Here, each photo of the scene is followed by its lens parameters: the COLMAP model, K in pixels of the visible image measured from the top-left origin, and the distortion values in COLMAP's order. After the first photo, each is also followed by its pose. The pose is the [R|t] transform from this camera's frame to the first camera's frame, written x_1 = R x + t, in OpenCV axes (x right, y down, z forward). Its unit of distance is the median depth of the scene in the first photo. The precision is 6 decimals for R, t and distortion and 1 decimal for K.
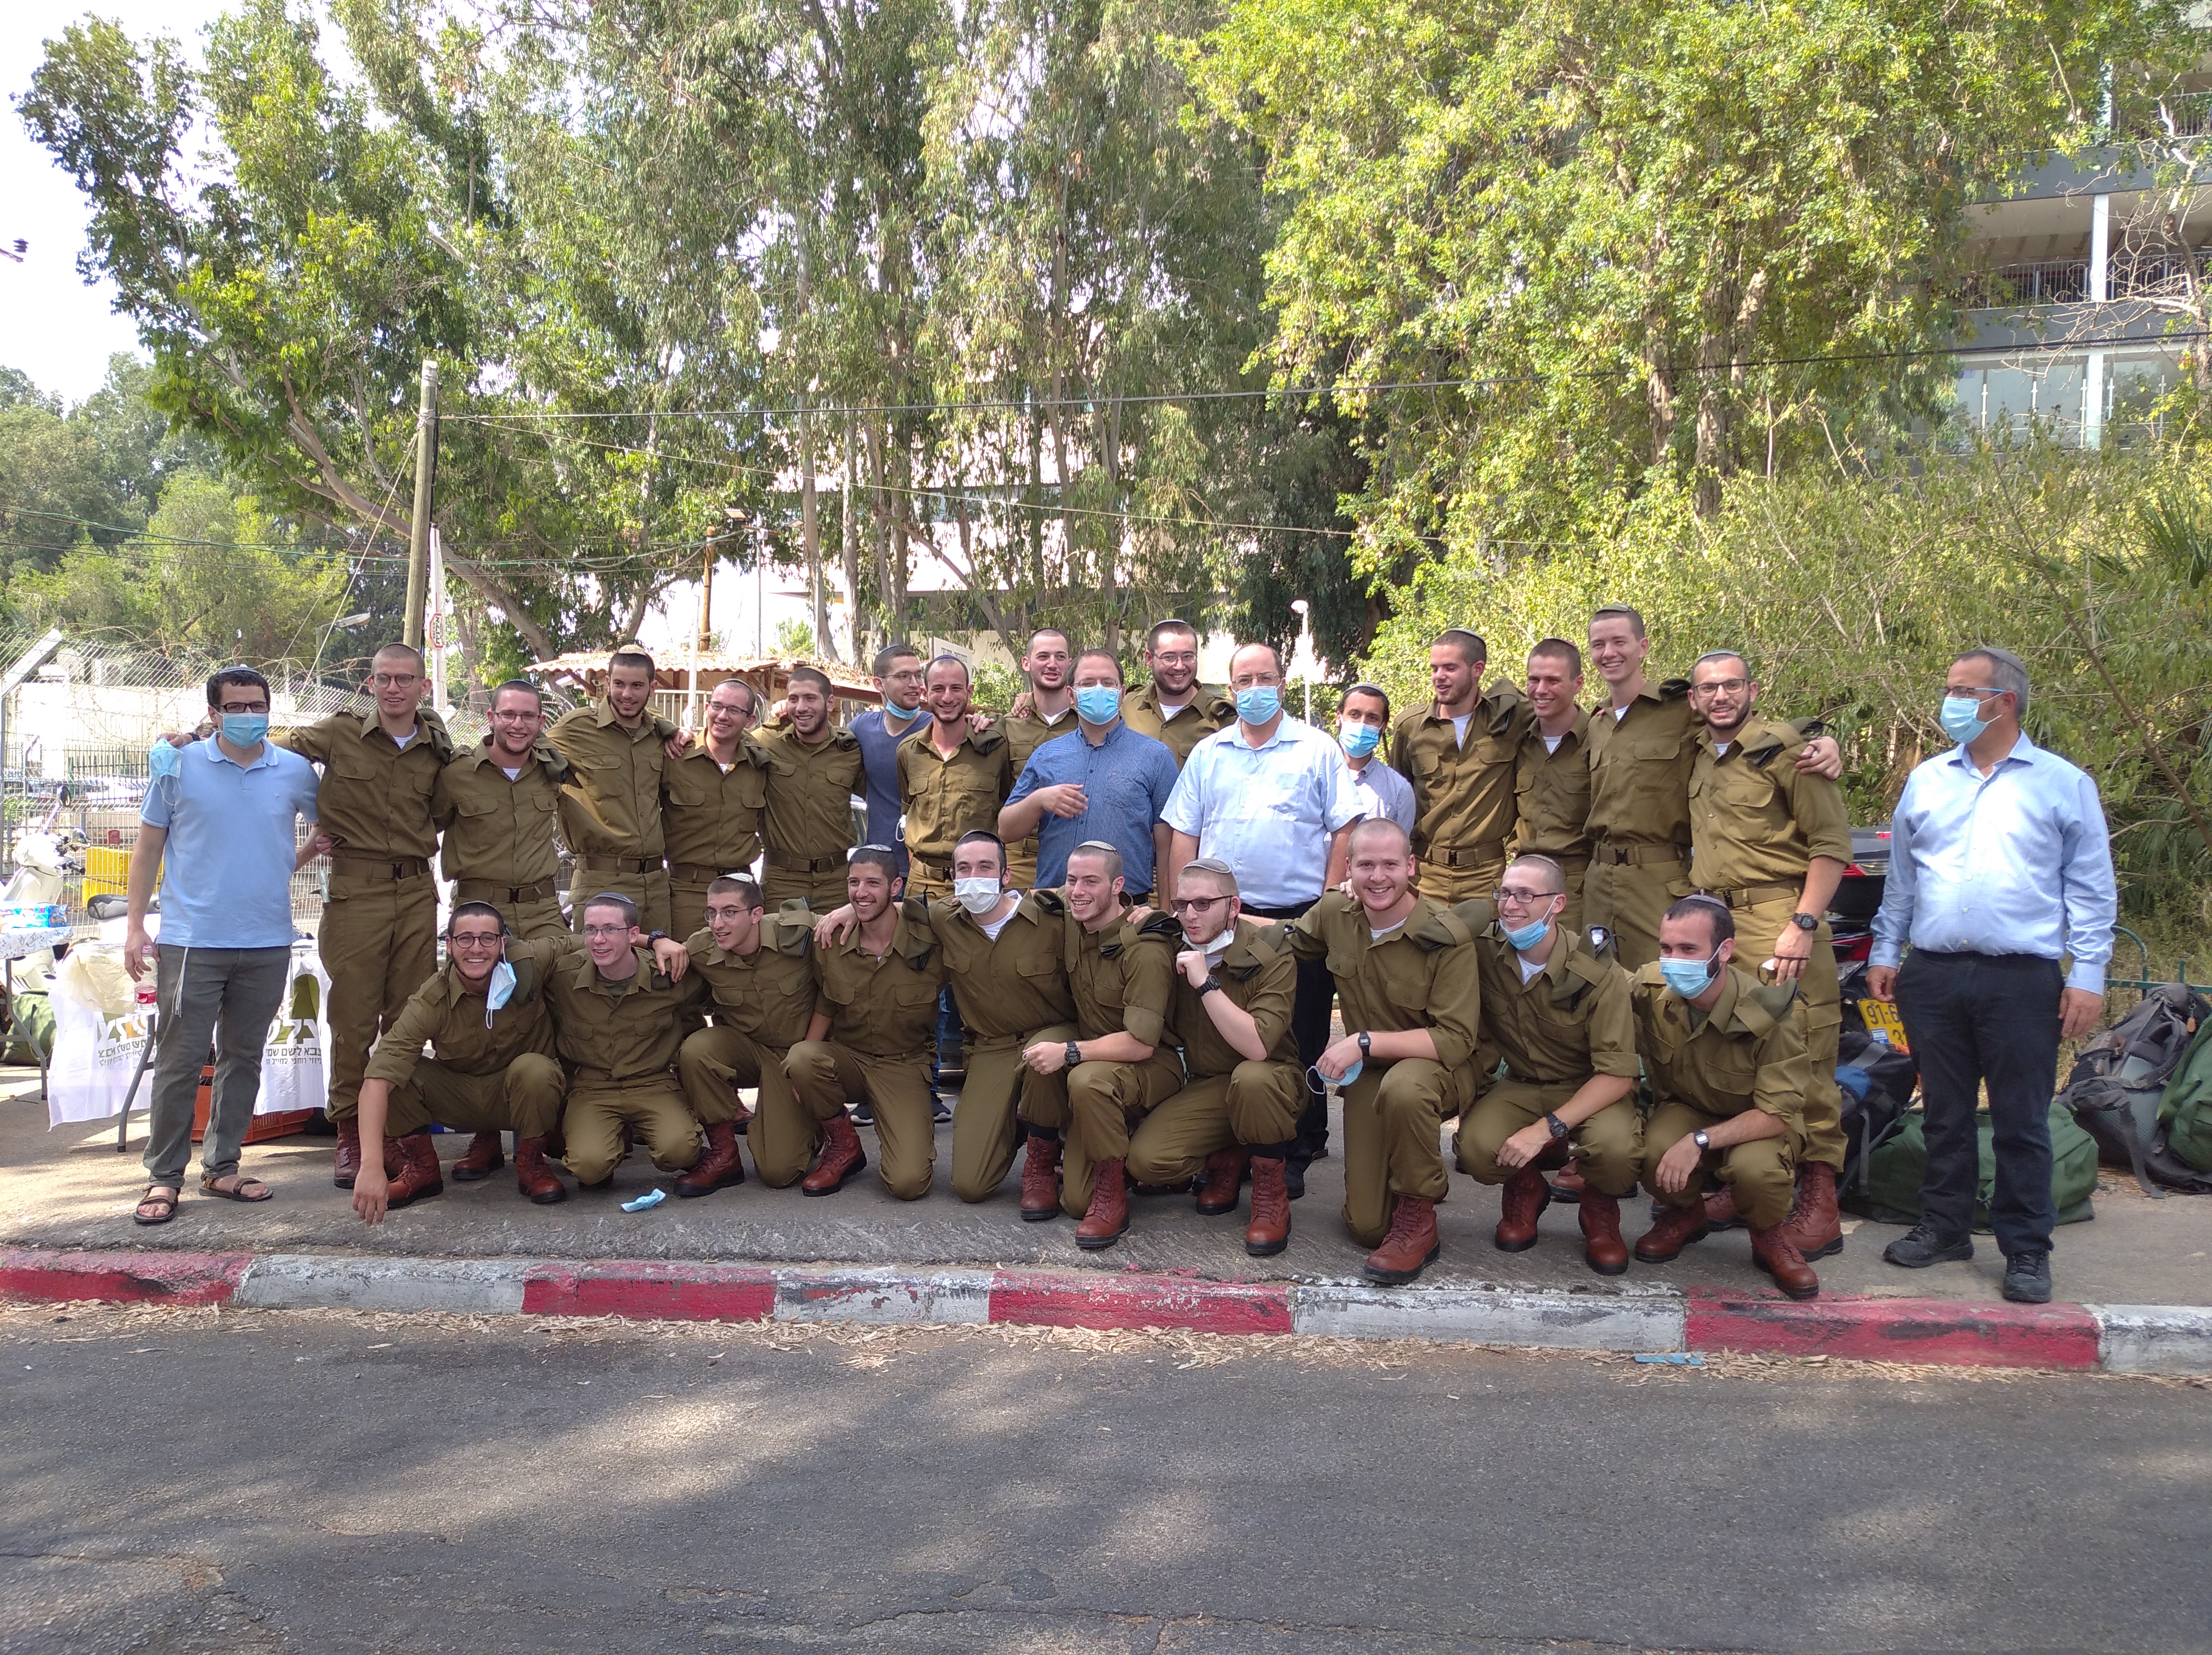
lens RADIAL K [[1815.0, 0, 1102.8], [0, 1815.0, 827.1], [0, 0, 1]] dist [0.049928, -0.083766]
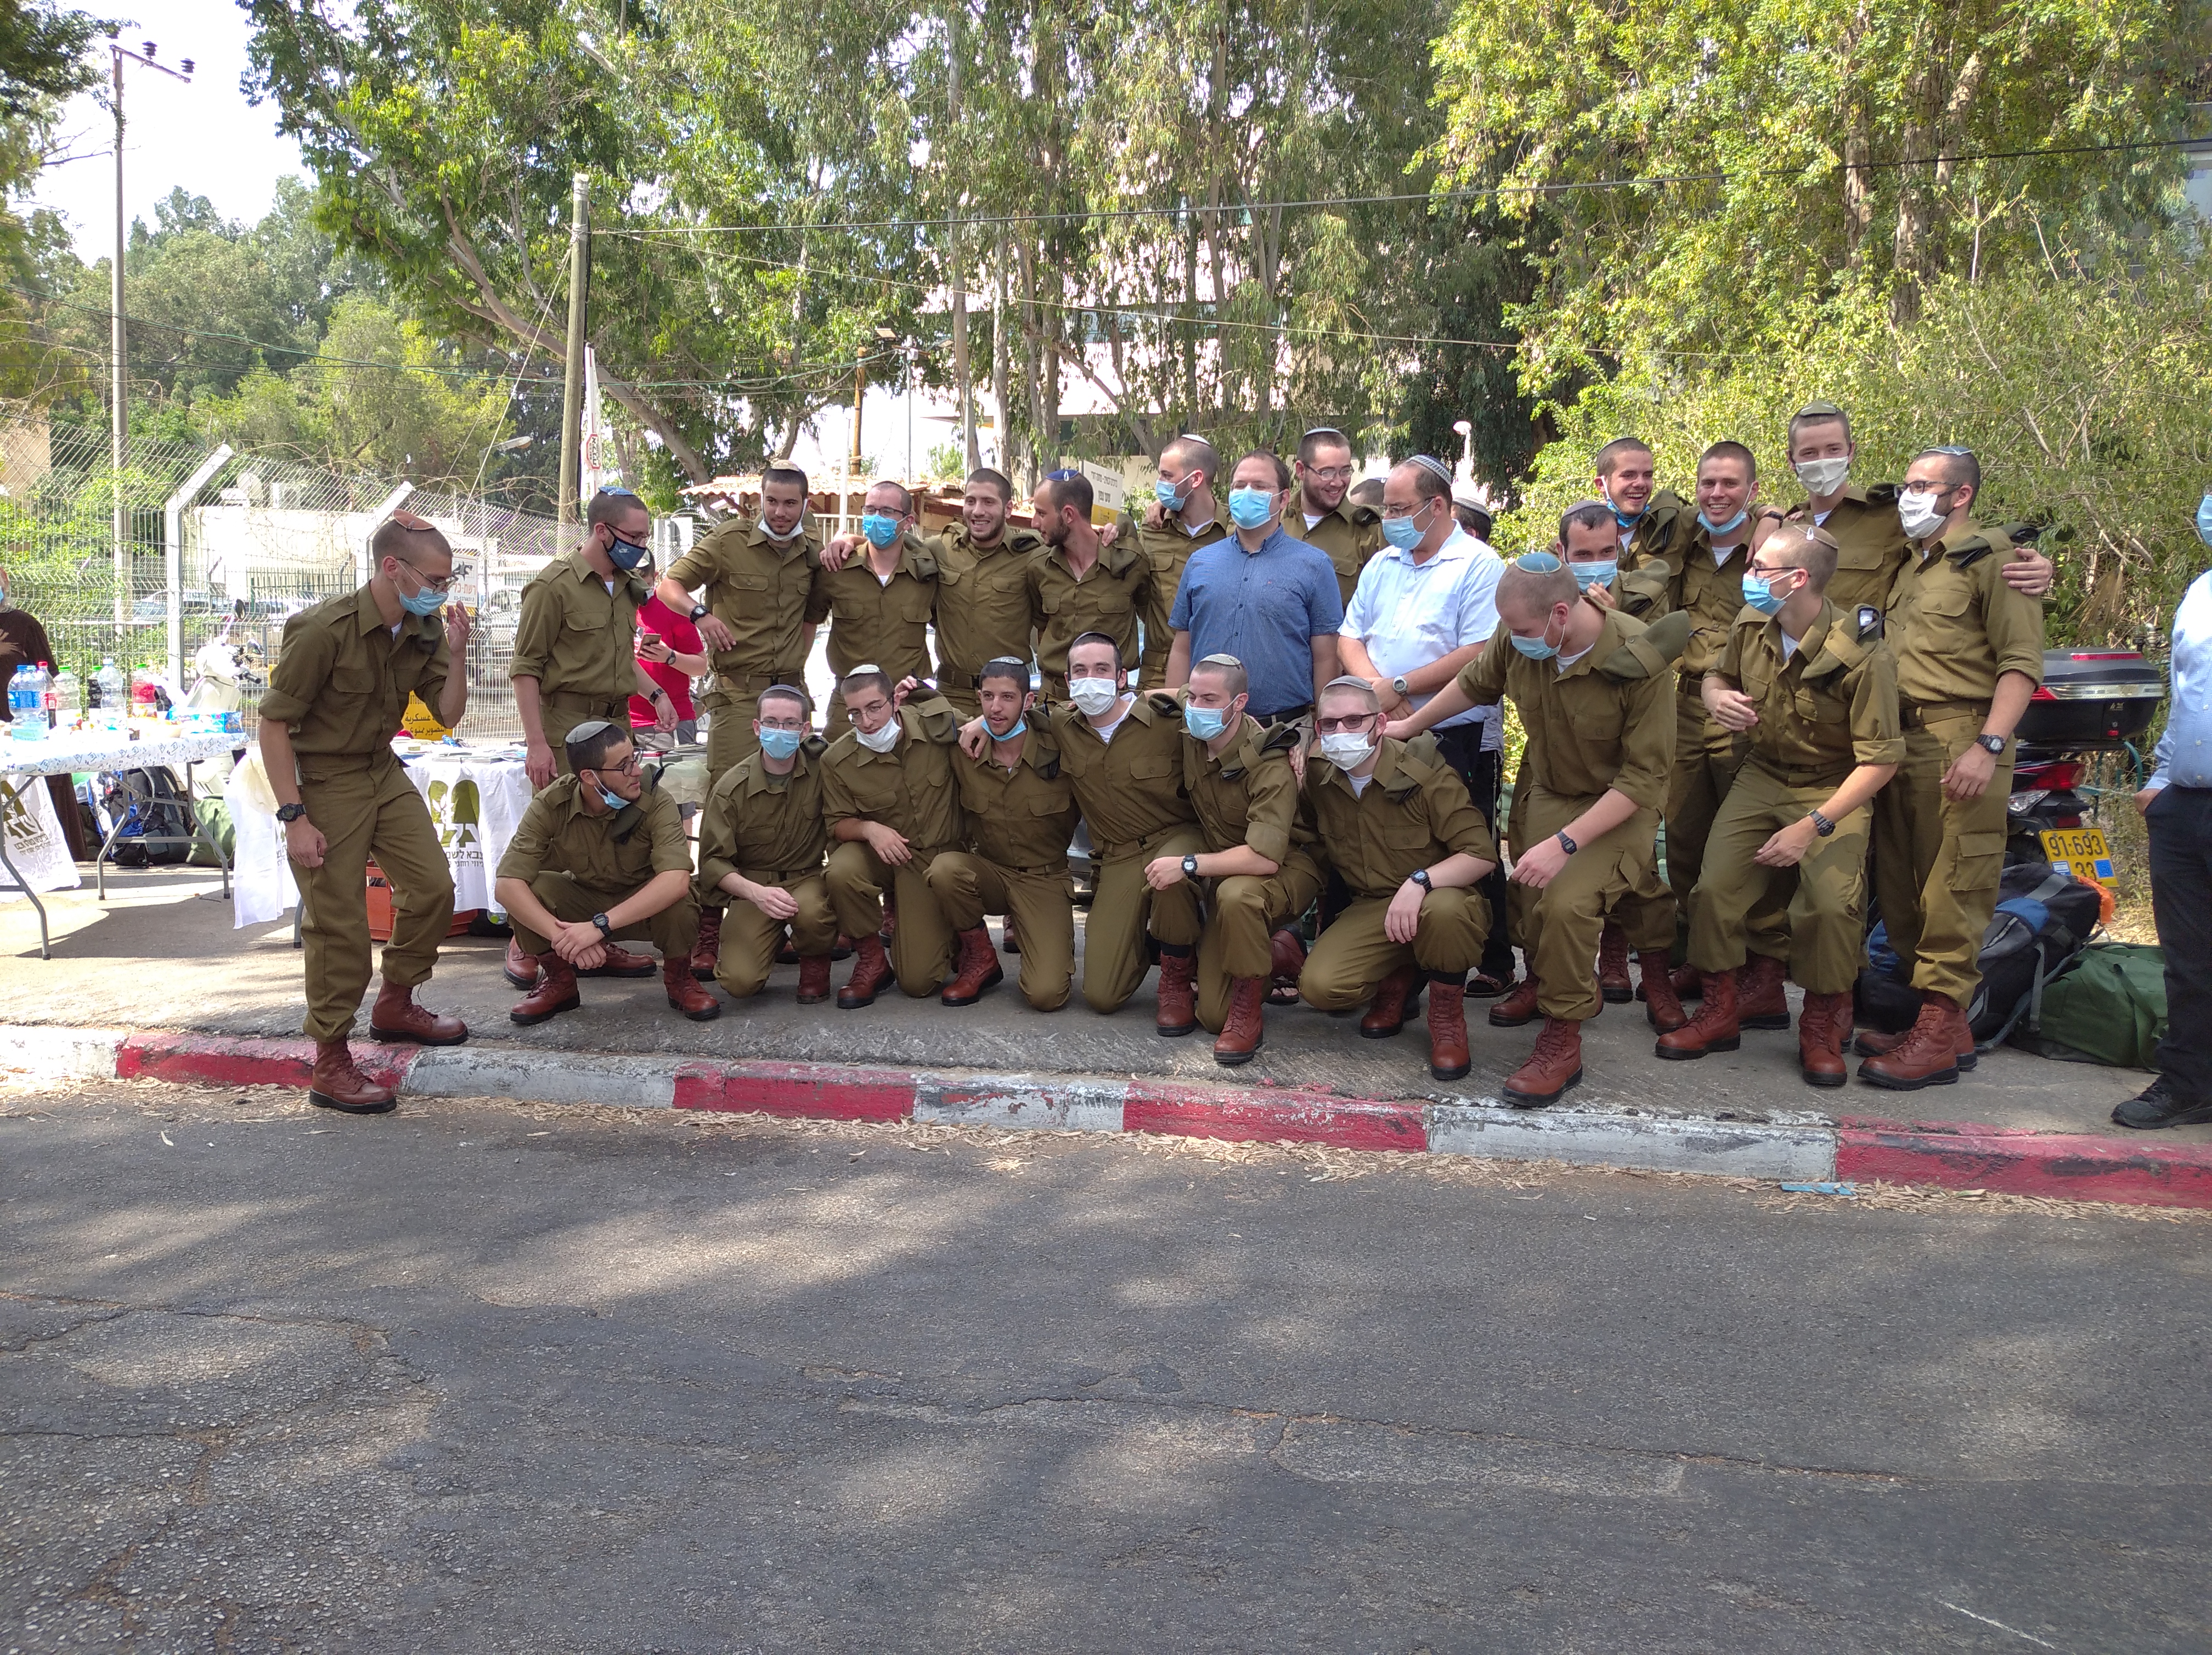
lens RADIAL K [[1815.0, 0, 1100.4], [0, 1815.0, 842.8], [0, 0, 1]] dist [0.049928, -0.083766]
pose [[0.996456, 0.018160, -0.082137, 0.000630], [-0.009775, 0.994801, 0.101366, 0.001527], [0.083551, -0.100204, 0.991453, 0.002210]]
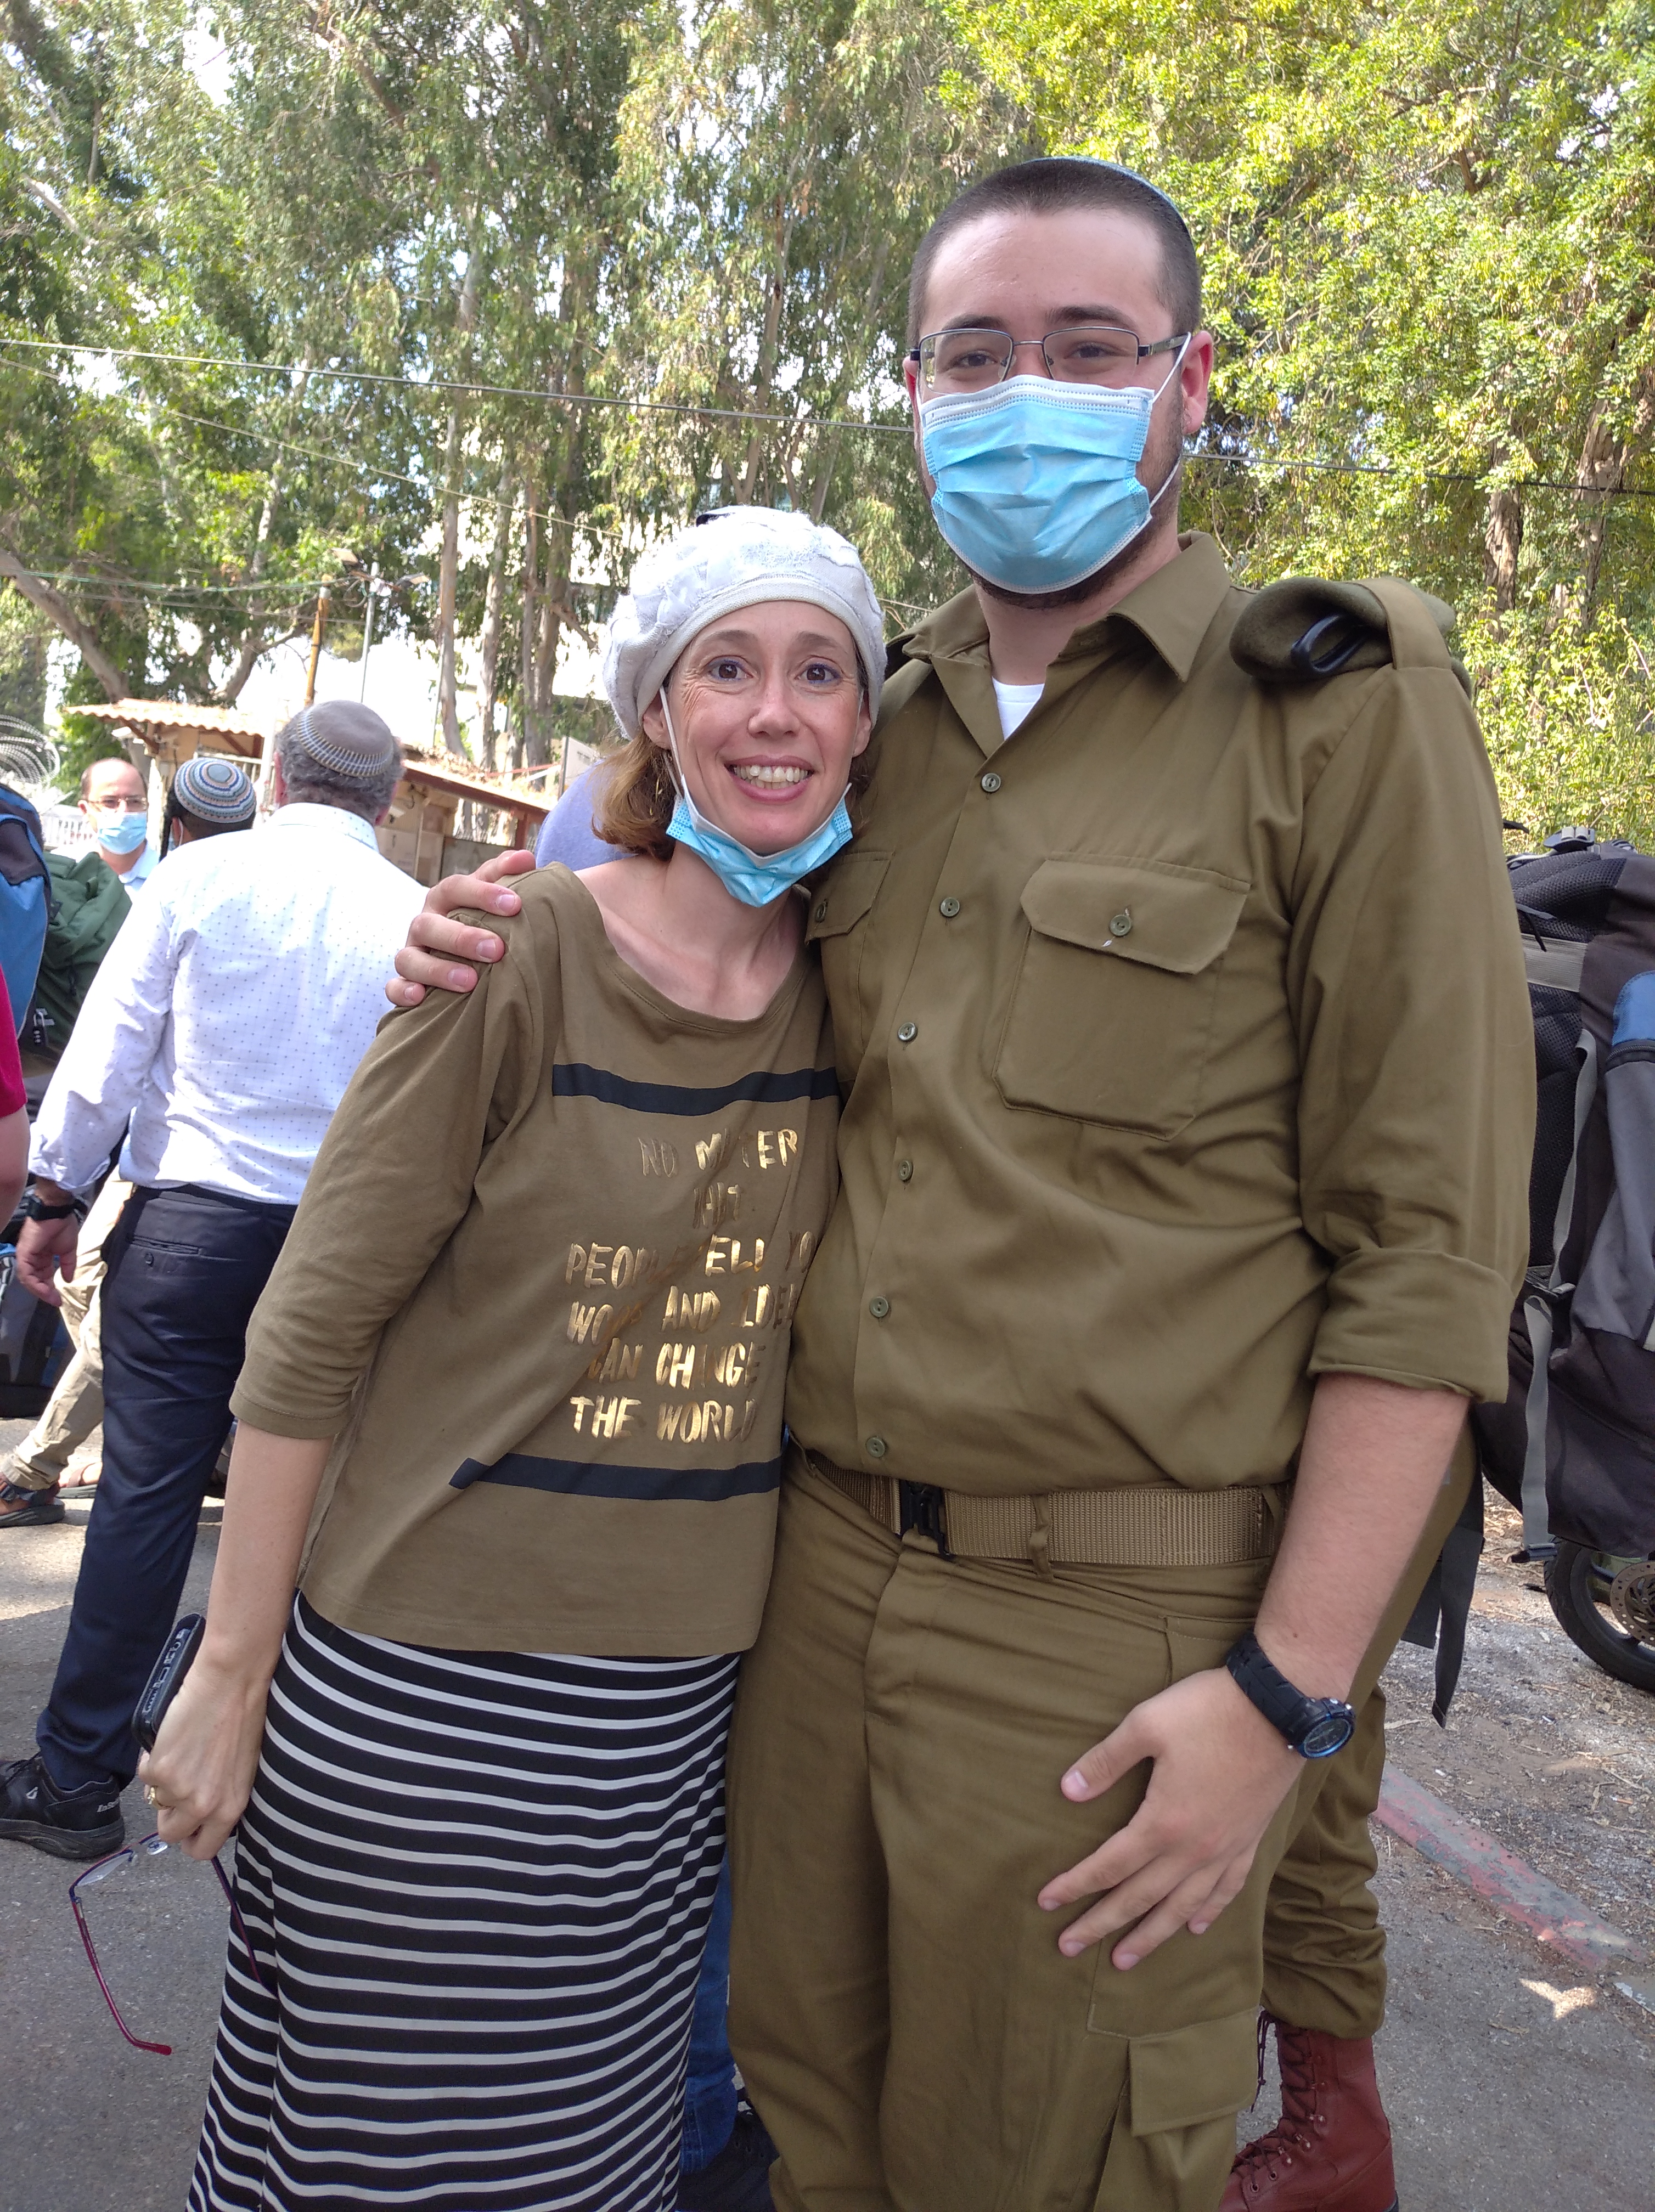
lens RADIAL K [[1879.6, 0, 851.3], [0, 1879.6, 1107.4], [0, 0, 1]] dist [0.049282, -0.086312]
pose [[0.991144, 0.117686, 0.061506, 0.003612], [-0.121553, 0.990555, 0.063441, -0.005330], [-0.053459, -0.070355, 0.996089, 0.105764]]
